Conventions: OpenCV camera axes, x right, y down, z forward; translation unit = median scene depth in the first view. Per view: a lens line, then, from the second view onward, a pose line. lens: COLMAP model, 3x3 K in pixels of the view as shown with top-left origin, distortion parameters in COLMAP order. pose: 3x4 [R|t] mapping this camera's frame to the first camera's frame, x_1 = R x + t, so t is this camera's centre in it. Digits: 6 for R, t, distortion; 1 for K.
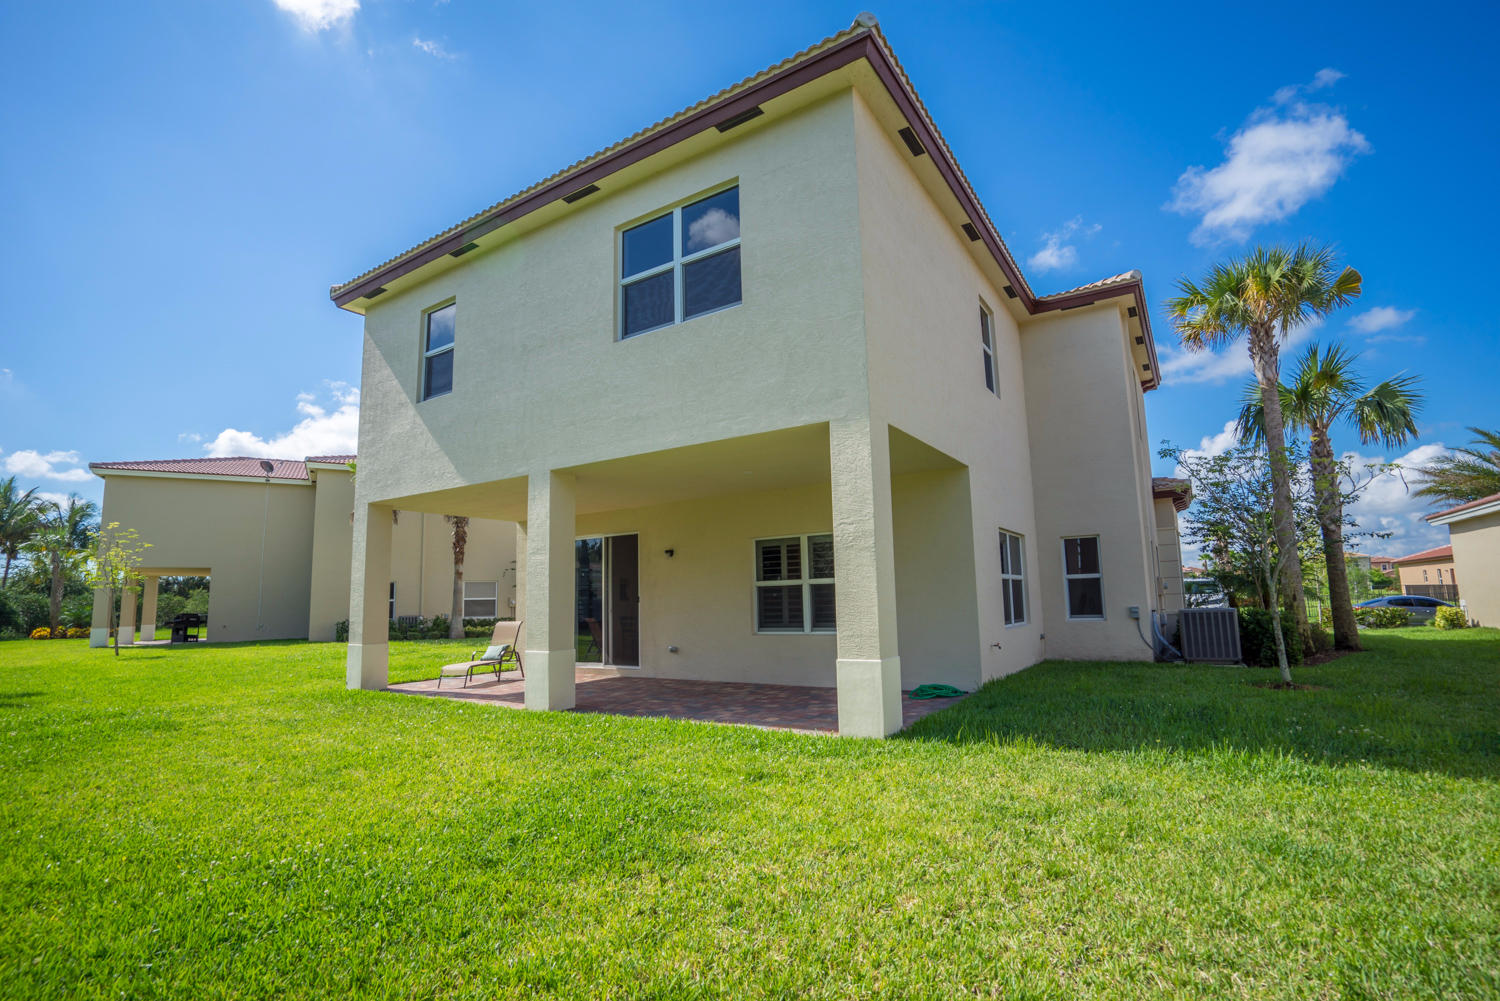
lens RADIAL K [[689.1, 0, 744.1], [0, 689.1, 510.4], [0, 0, 1]] dist [-0.058394, 0.021579]
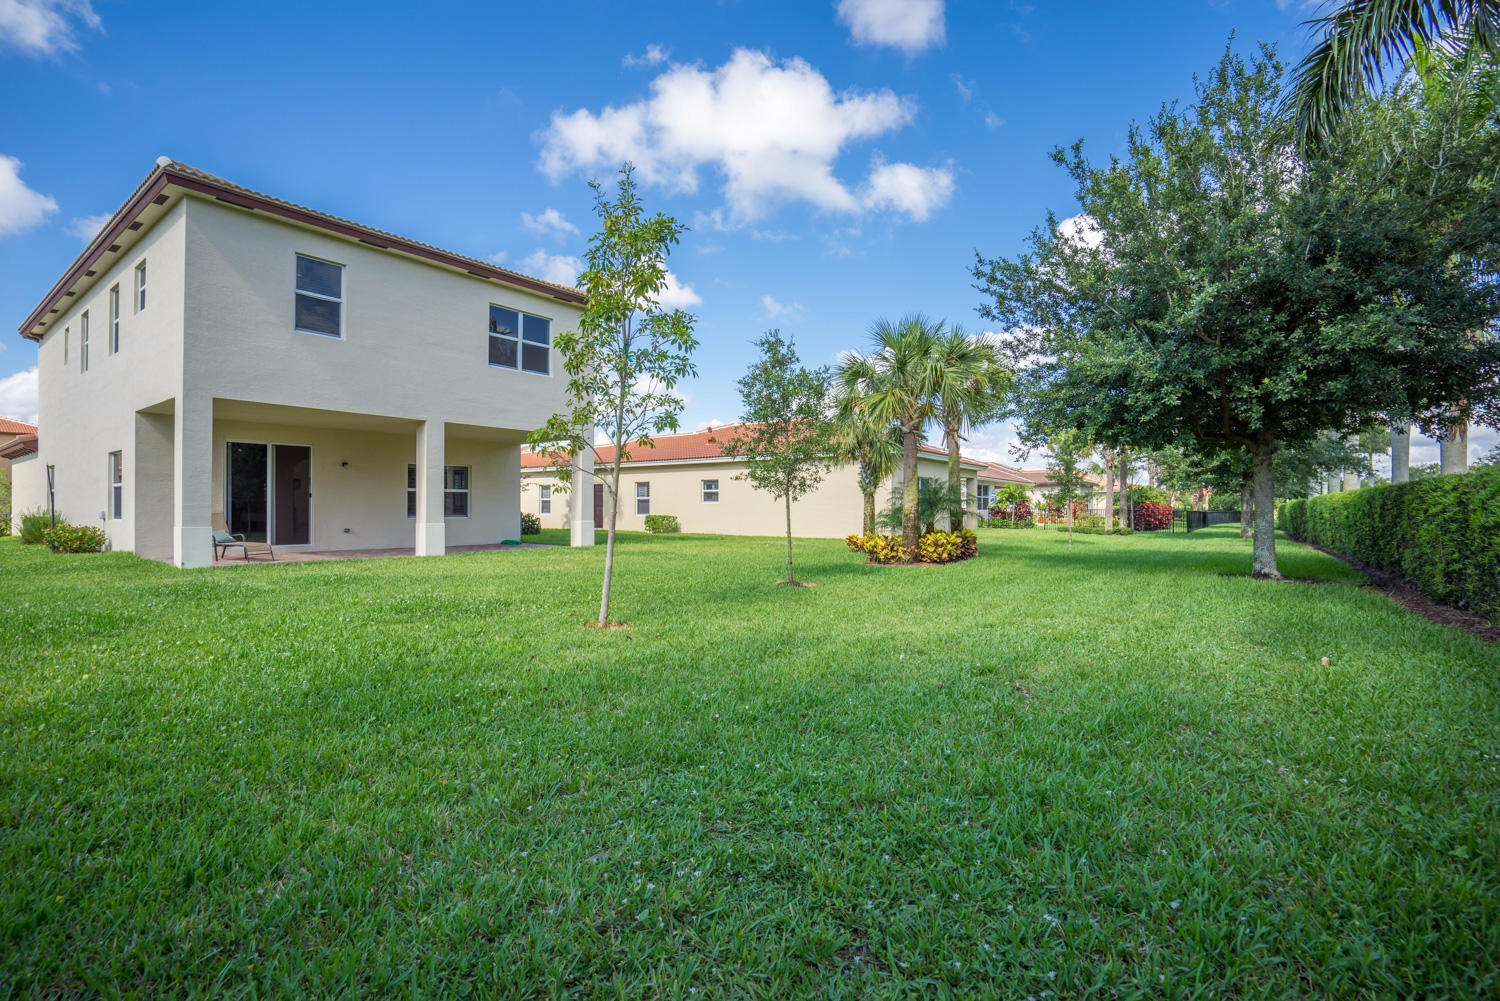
lens RADIAL K [[689.1, 0, 744.1], [0, 689.1, 510.4], [0, 0, 1]] dist [-0.058394, 0.021579]
pose [[0.069112, 0.016996, 0.997464, -2.038702], [-0.130853, 0.991371, -0.007826, 0.083421], [-0.988990, -0.129980, 0.070739, 0.084602]]
